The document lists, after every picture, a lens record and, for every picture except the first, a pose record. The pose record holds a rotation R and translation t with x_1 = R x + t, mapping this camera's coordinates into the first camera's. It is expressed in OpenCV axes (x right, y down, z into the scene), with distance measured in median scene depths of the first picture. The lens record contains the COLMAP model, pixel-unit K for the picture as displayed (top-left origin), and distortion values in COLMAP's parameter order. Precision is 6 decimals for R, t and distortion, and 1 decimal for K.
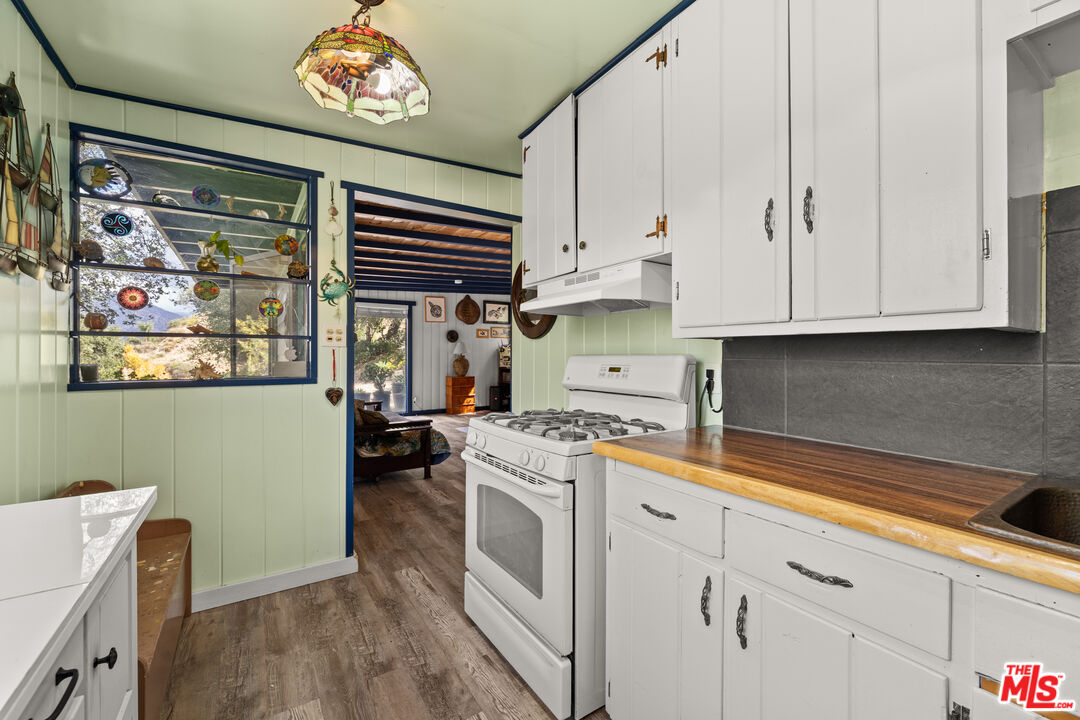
lens RADIAL K [[449.2, 0, 544.2], [0, 449.2, 358.6], [0, 0, 1]] dist [0.000993, 0.000004]
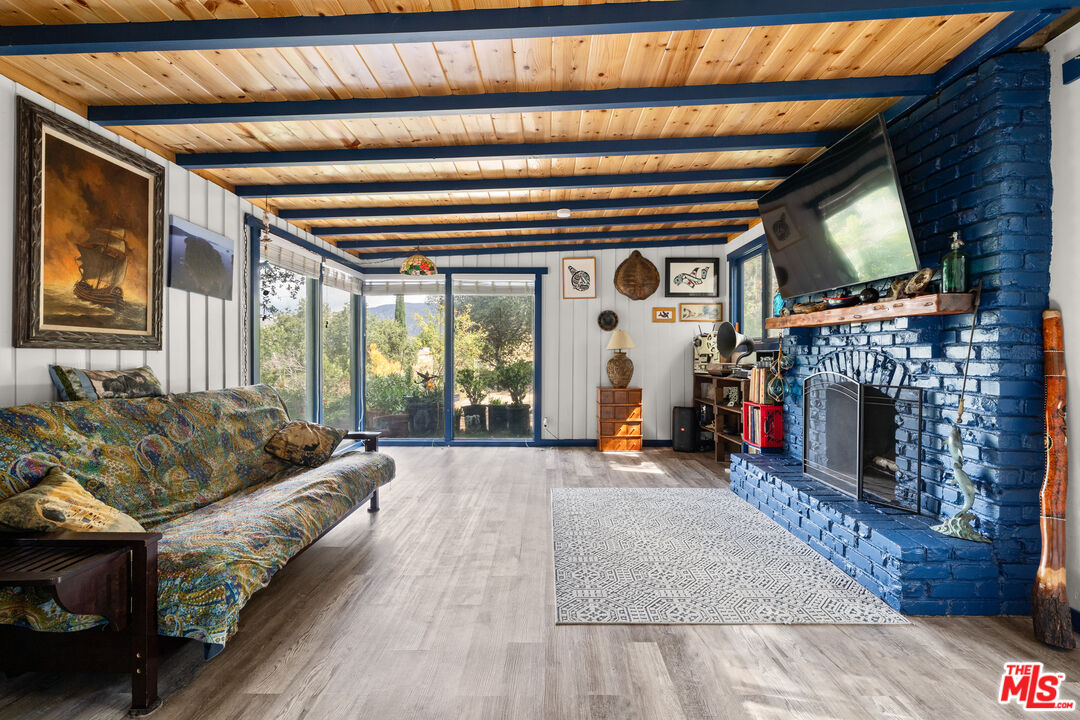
lens RADIAL K [[492.5, 0, 544.2], [0, 492.5, 357.5], [0, 0, 1]] dist [-0.001084, -0.000878]
pose [[0.828674, 0.005083, -0.559708, 0.093548], [-0.006614, 0.999978, -0.000711, 0.000947], [0.559692, 0.004290, 0.828689, 0.391072]]
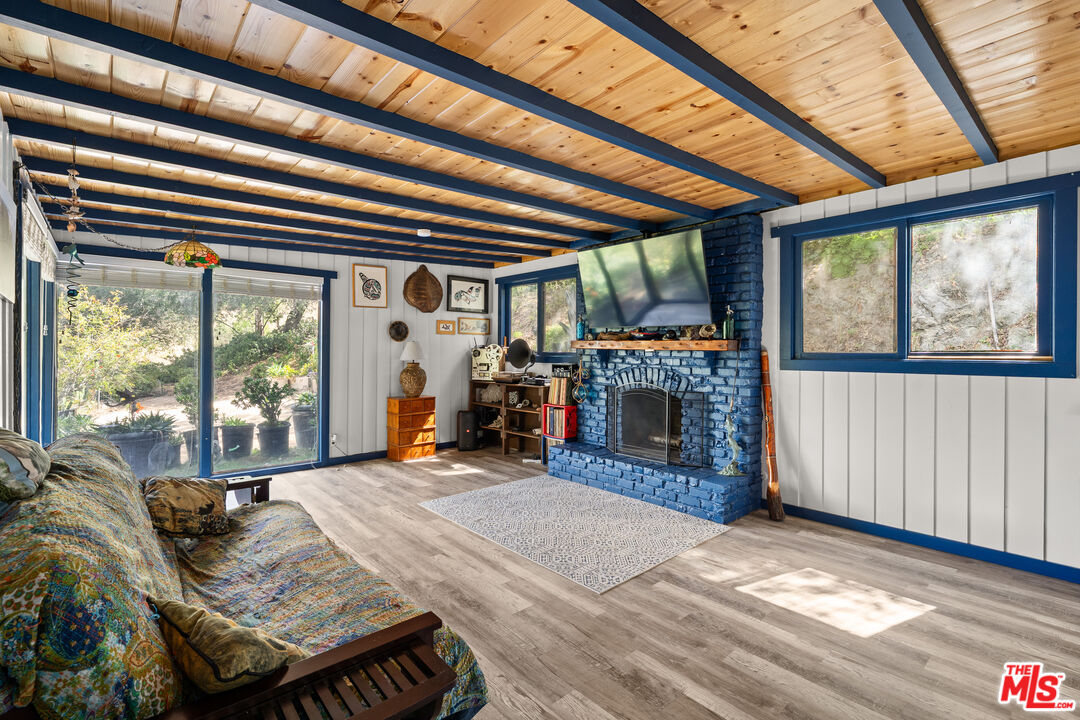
lens RADIAL K [[492.5, 0, 545.6], [0, 492.5, 353.1], [0, 0, 1]] dist [-0.001084, -0.000878]
pose [[0.988683, 0.006386, 0.149882, -0.103591], [-0.006042, 0.999978, -0.002752, -0.018692], [-0.149896, 0.001815, 0.988700, 0.298846]]
